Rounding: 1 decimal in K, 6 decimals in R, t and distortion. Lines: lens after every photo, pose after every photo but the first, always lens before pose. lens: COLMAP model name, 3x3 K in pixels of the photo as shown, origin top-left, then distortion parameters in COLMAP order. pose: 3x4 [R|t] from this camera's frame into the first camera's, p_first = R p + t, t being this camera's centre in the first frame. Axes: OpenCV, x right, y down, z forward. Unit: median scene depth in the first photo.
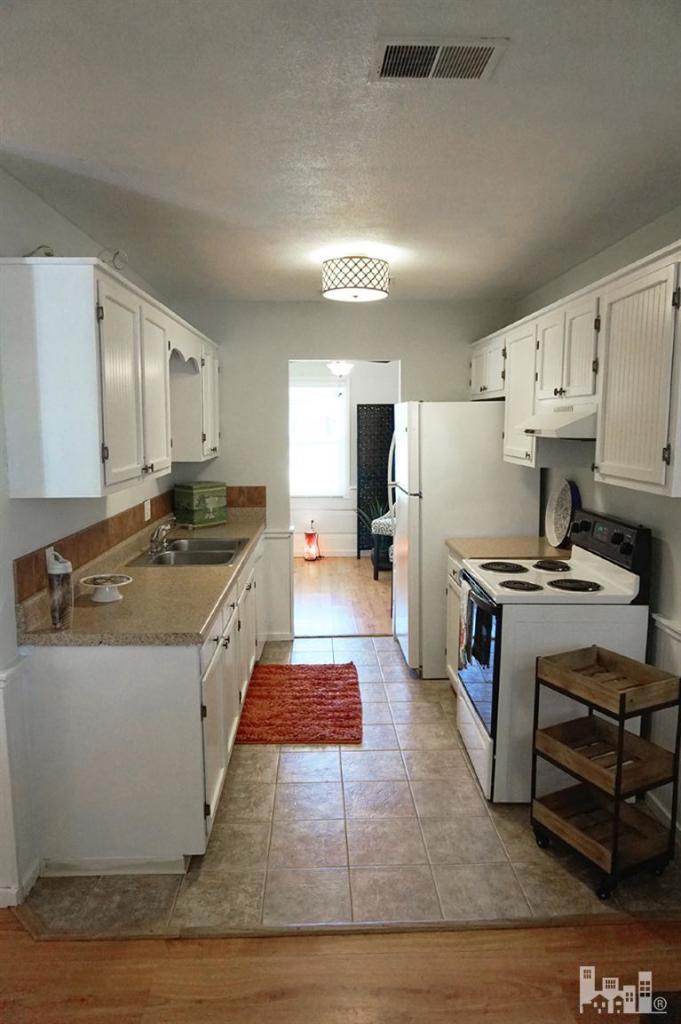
lens RADIAL K [[692.8, 0, 340.5], [0, 692.8, 512.0], [0, 0, 1]] dist [-0.020012, 0.004973]
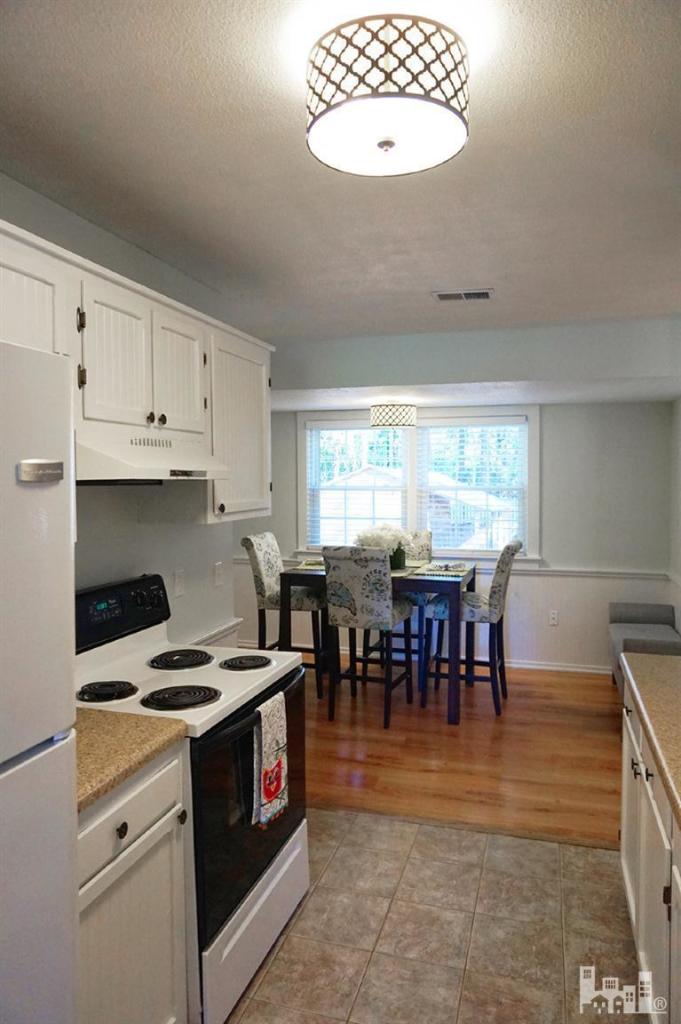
lens RADIAL K [[692.8, 0, 340.5], [0, 692.8, 512.0], [0, 0, 1]] dist [-0.020012, 0.004973]
pose [[-0.945511, -0.014400, 0.325272, -0.120356], [0.044167, 0.984114, 0.171953, -0.233249], [-0.322581, 0.176950, -0.929855, 1.960374]]
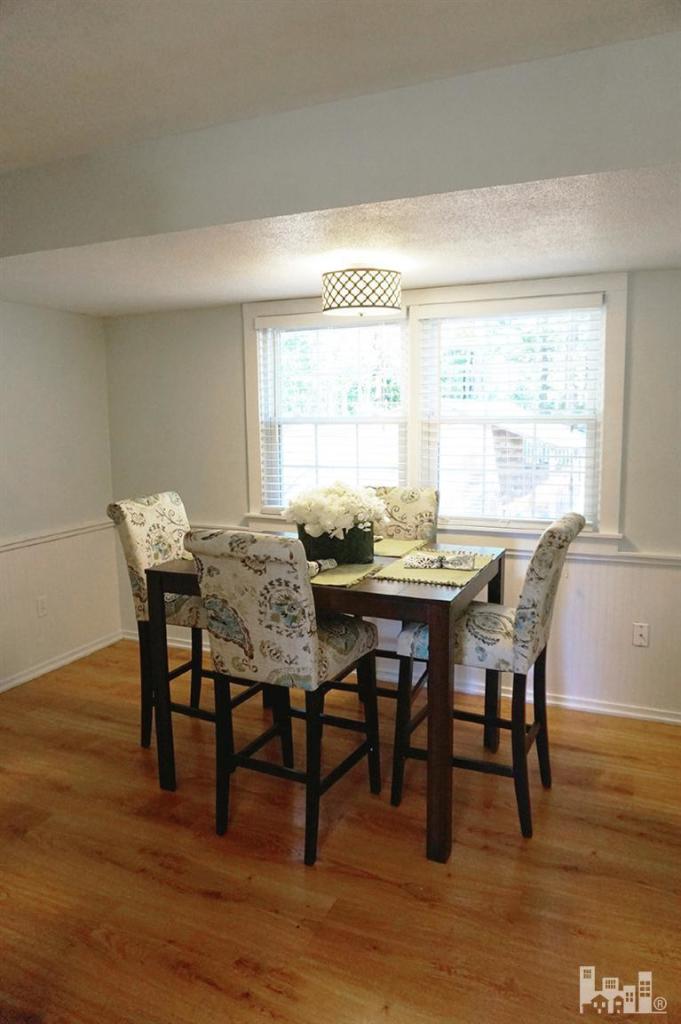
lens RADIAL K [[692.8, 0, 340.5], [0, 692.8, 512.0], [0, 0, 1]] dist [-0.020012, 0.004973]
pose [[-0.900240, -0.050926, 0.432406, -0.093755], [0.068343, 0.964297, 0.255854, -0.103655], [-0.429997, 0.259882, -0.864618, 1.124376]]
